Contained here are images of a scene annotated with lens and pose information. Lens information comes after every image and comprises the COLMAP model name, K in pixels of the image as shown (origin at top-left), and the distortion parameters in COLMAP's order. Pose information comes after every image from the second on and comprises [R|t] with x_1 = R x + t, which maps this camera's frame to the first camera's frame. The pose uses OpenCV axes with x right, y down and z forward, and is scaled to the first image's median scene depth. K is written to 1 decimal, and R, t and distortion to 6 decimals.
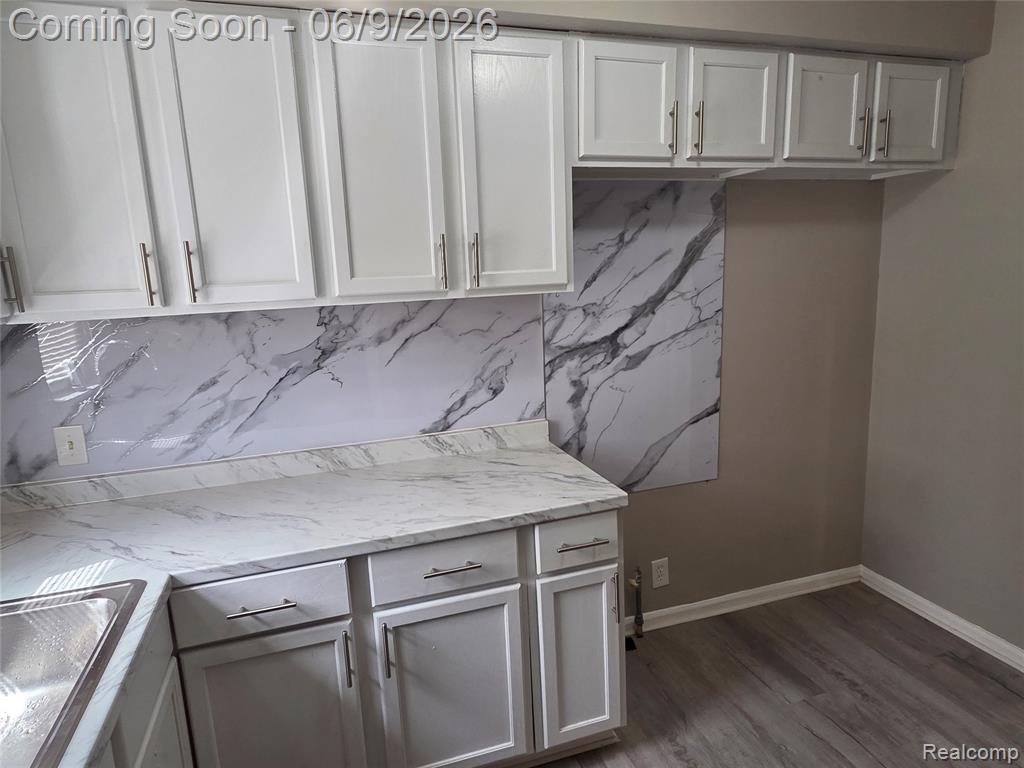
lens RADIAL K [[622.9, 0, 510.6], [0, 622.9, 384.8], [0, 0, 1]] dist [-0.000382, -0.004603]
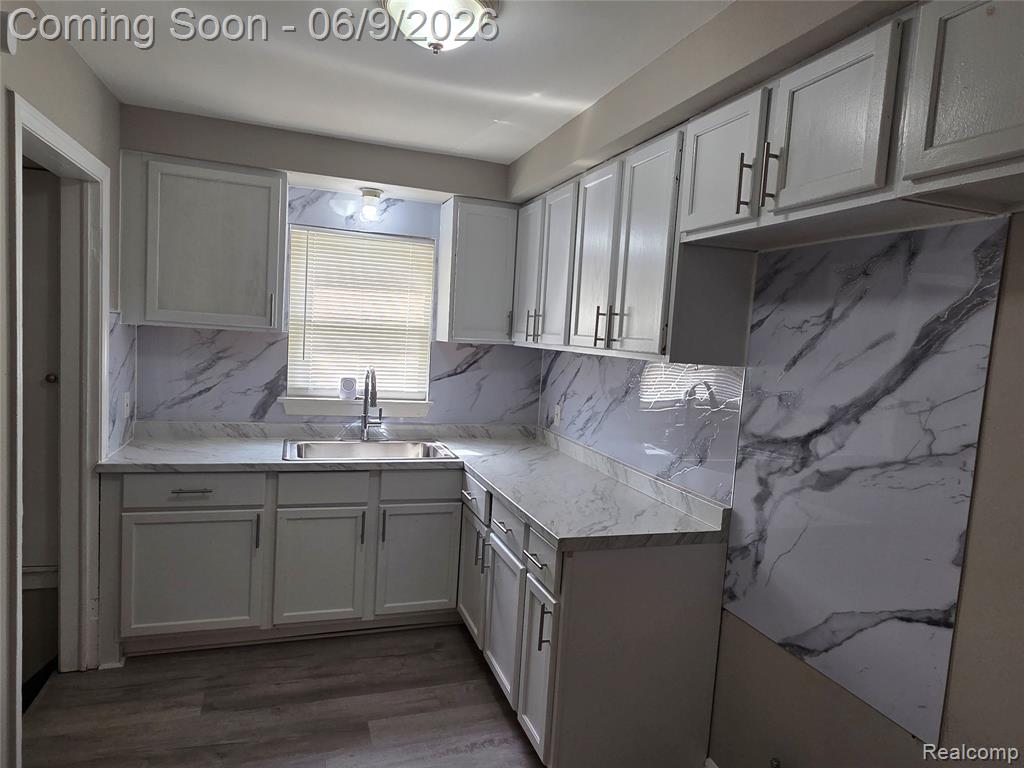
lens RADIAL K [[622.9, 0, 510.5], [0, 622.9, 383.5], [0, 0, 1]] dist [-0.000382, -0.004603]
pose [[0.017832, 0.120737, -0.992524, 0.912818], [-0.255001, 0.960404, 0.112248, -0.136915], [0.966776, 0.251093, 0.047914, 0.589931]]
